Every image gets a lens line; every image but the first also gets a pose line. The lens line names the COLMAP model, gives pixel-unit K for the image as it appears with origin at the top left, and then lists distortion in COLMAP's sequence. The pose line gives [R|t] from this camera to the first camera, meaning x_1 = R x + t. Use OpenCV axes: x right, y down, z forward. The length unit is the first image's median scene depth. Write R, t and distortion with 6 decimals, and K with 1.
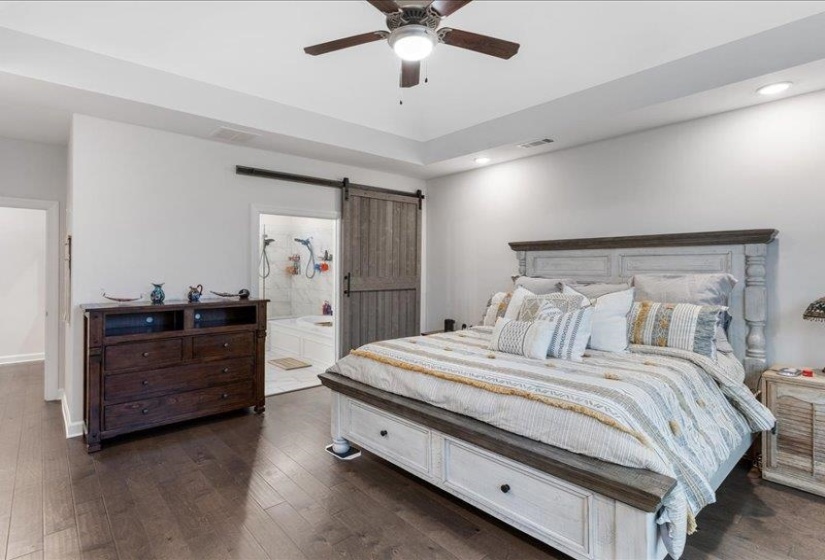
lens RADIAL K [[417.7, 0, 407.4], [0, 417.7, 271.1], [0, 0, 1]] dist [0.002571, 0.001163]
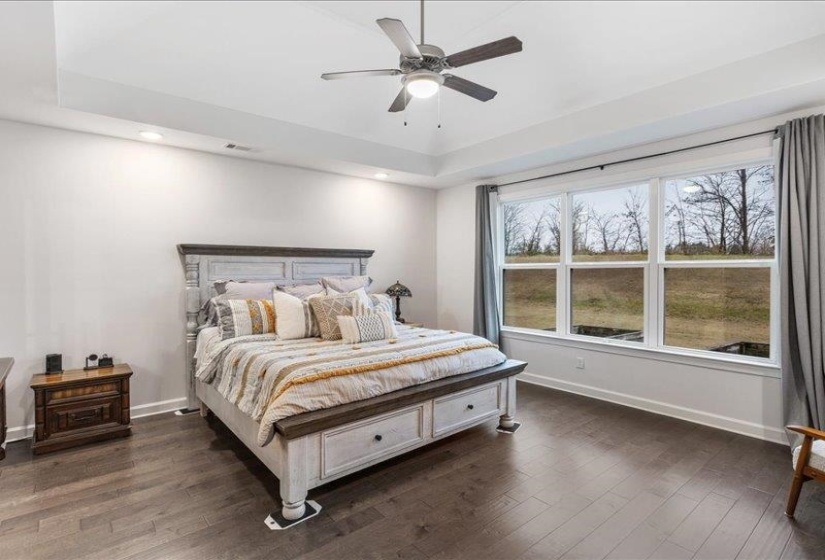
lens RADIAL K [[417.7, 0, 407.4], [0, 417.7, 271.1], [0, 0, 1]] dist [0.002571, 0.001163]
pose [[0.029959, -0.004446, 0.999541, -1.001198], [0.009479, 0.999946, 0.004164, -0.018372], [-0.999506, 0.009350, 0.029999, 0.842853]]
